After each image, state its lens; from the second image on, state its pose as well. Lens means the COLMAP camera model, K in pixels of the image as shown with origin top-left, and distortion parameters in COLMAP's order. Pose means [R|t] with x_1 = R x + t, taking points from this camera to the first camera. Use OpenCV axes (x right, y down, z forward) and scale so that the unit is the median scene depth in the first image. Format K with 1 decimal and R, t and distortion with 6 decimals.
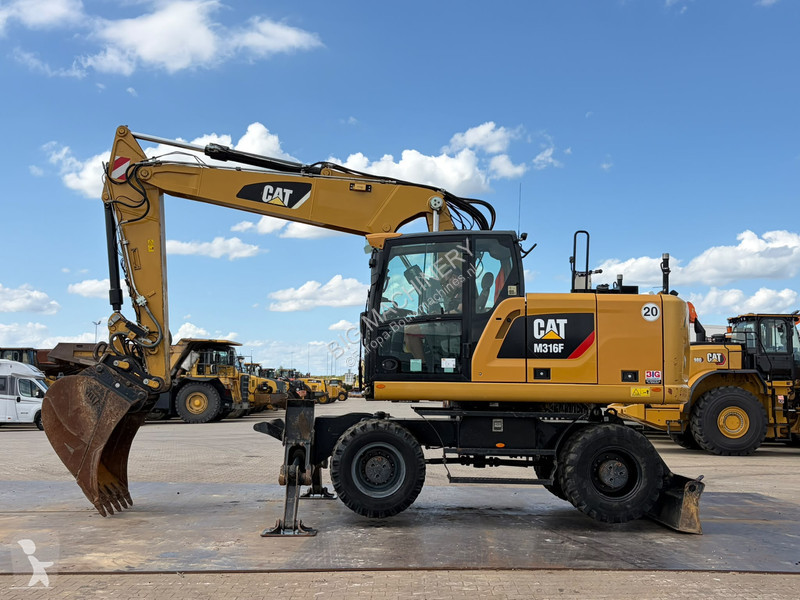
lens RADIAL K [[999.5, 0, 400.0], [0, 999.5, 300.0], [0, 0, 1]] dist [0.282513, -1.072538]
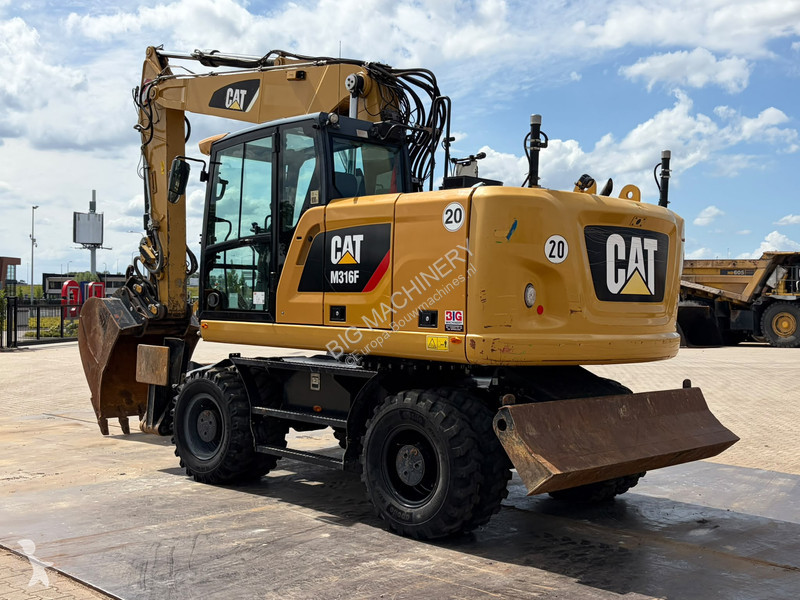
lens RADIAL K [[995.9, 0, 440.8], [0, 995.9, 288.6], [0, 0, 1]] dist [0.203483, -0.745052]
pose [[0.729917, 0.000435, -0.683535, 0.663907], [0.051273, 0.997148, 0.055387, 0.021095], [0.681610, -0.075475, 0.727813, 0.541865]]
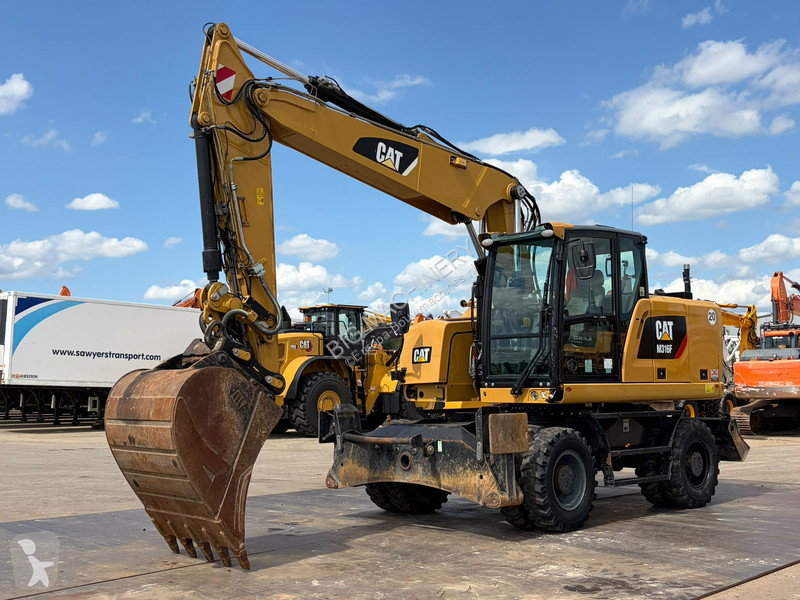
lens RADIAL K [[959.4, 0, 432.1], [0, 959.4, 299.4], [0, 0, 1]] dist [0.128087, -0.003754]
pose [[0.692486, 0.044819, 0.720038, -0.737484], [-0.057851, 0.998304, -0.006502, 0.017140], [-0.719108, -0.037152, 0.693904, 0.479212]]
